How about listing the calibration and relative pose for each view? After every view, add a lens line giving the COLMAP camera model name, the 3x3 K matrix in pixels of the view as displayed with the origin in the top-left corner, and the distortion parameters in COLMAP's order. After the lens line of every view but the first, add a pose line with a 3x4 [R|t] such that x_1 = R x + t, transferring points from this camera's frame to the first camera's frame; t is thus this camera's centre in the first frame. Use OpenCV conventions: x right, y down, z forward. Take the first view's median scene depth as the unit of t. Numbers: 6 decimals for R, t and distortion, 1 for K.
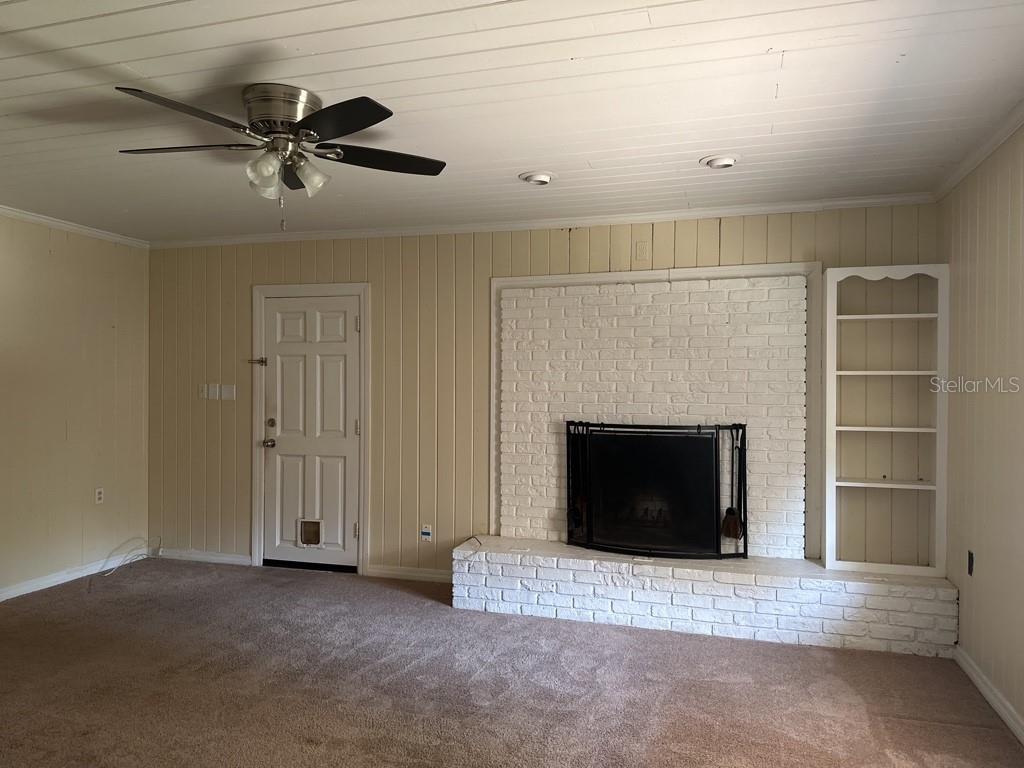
lens RADIAL K [[716.9, 0, 513.9], [0, 716.9, 391.5], [0, 0, 1]] dist [0.139082, -0.199613]
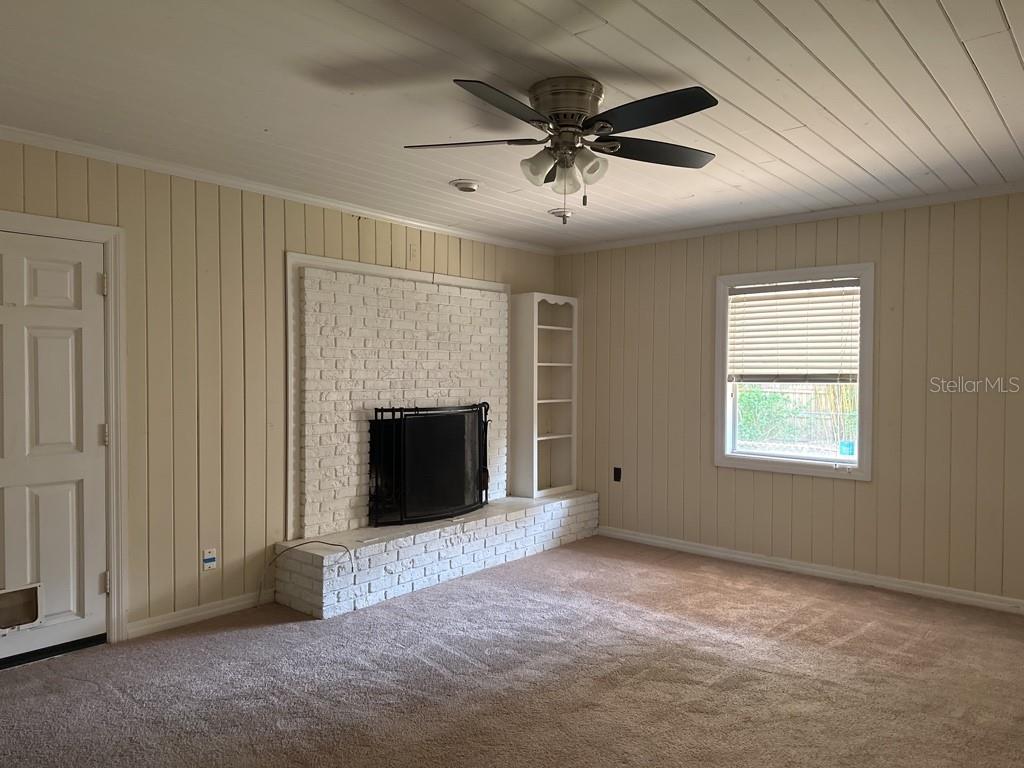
lens RADIAL K [[716.9, 0, 513.9], [0, 716.9, 391.5], [0, 0, 1]] dist [0.139082, -0.199613]
pose [[0.400155, -0.029239, 0.915981, -0.813054], [0.005090, 0.999546, 0.029682, -0.012258], [-0.916433, -0.007216, 0.400122, 0.418924]]
